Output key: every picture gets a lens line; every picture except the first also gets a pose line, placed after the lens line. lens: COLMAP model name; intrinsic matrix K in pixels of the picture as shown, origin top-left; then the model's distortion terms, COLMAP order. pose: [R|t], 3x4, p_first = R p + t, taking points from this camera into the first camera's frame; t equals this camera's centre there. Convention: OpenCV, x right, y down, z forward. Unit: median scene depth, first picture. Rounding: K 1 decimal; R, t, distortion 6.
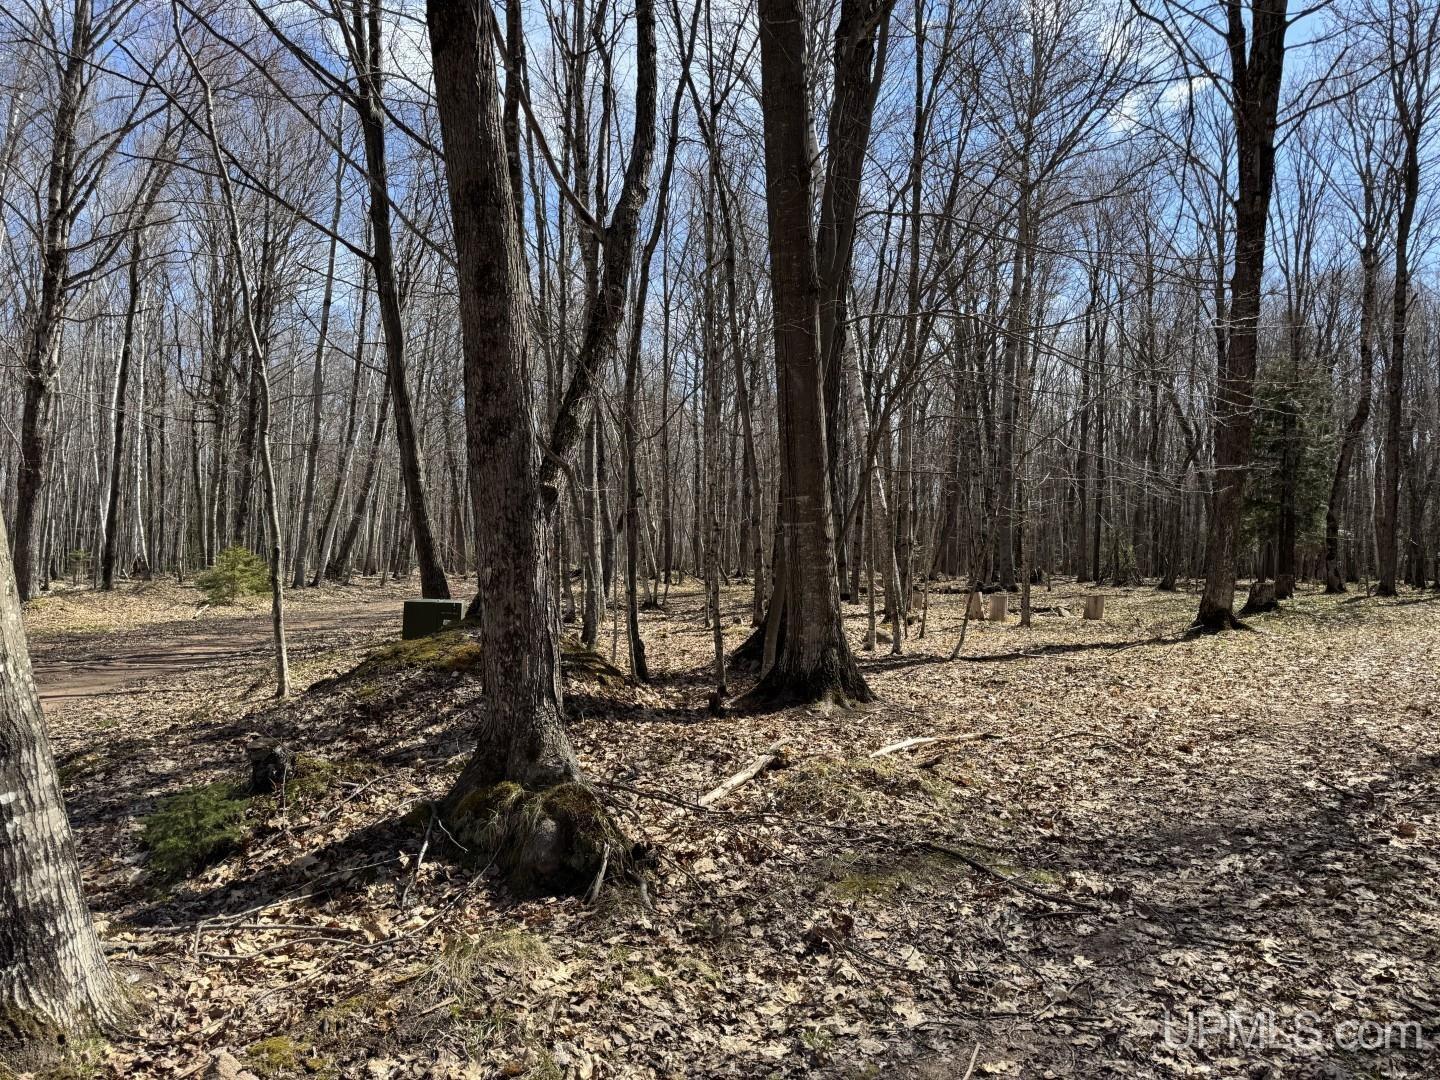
lens RADIAL K [[991.4, 0, 720.0], [0, 991.4, 540.0], [0, 0, 1]] dist [0.140080, -0.318642]
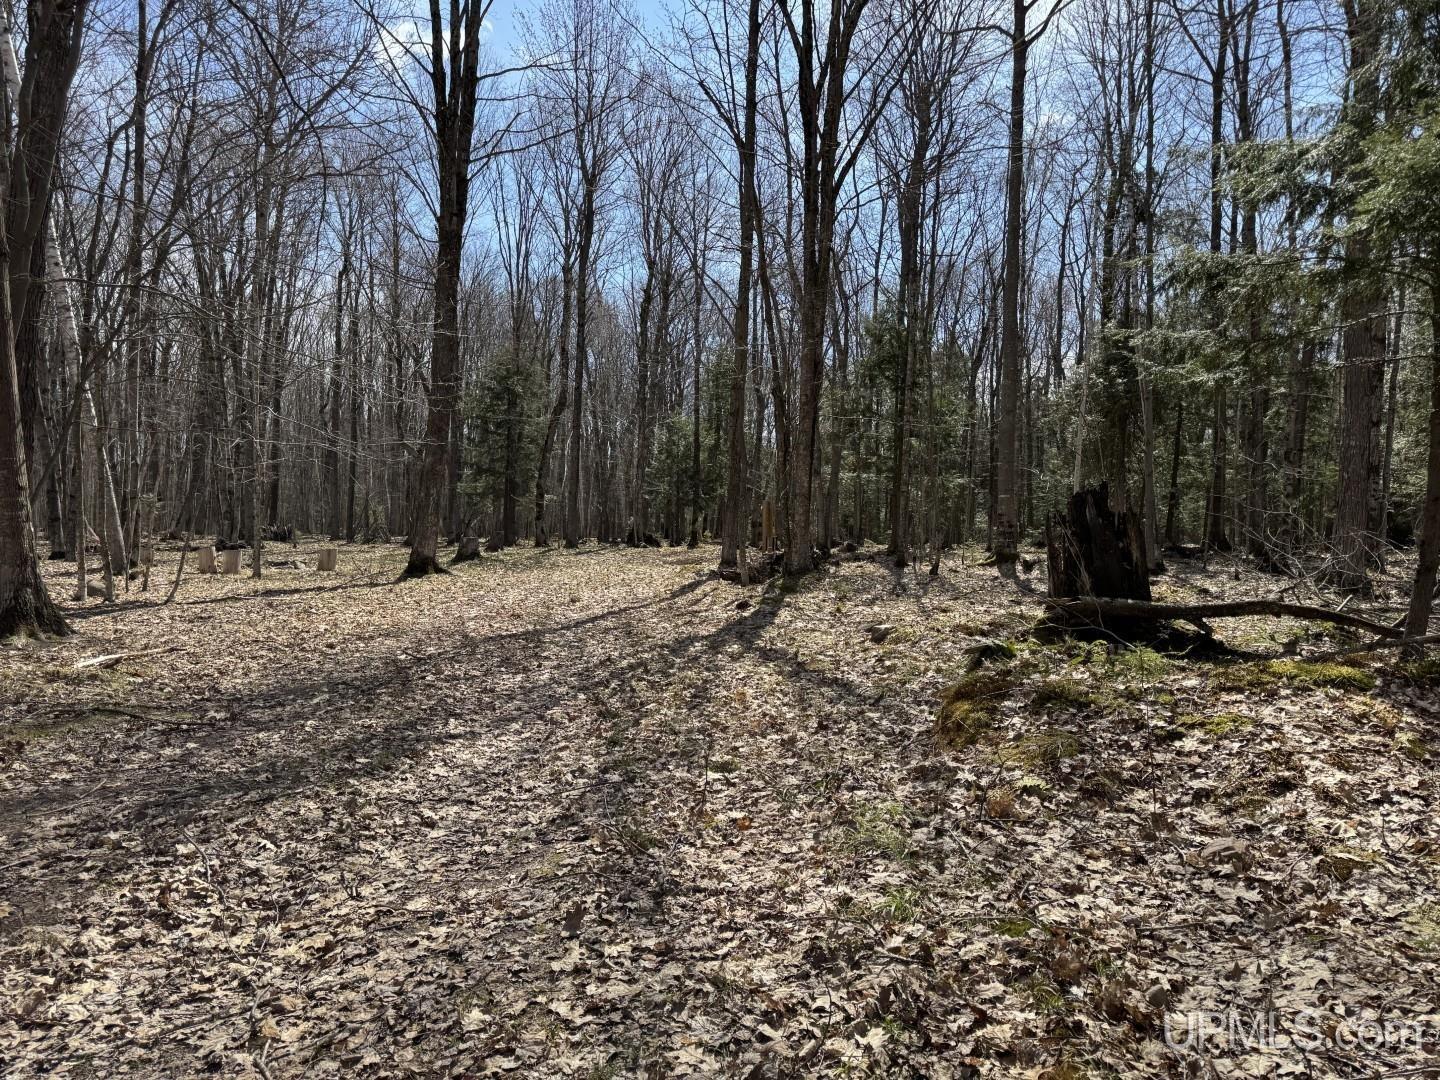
lens RADIAL K [[945.8, 0, 723.3], [0, 945.8, 572.5], [0, 0, 1]] dist [-0.001896, -0.034361]
pose [[0.740457, -0.030107, 0.671429, -0.003131], [-0.020992, 0.997473, 0.067877, 0.002129], [-0.671776, -0.064355, 0.737954, -0.099950]]
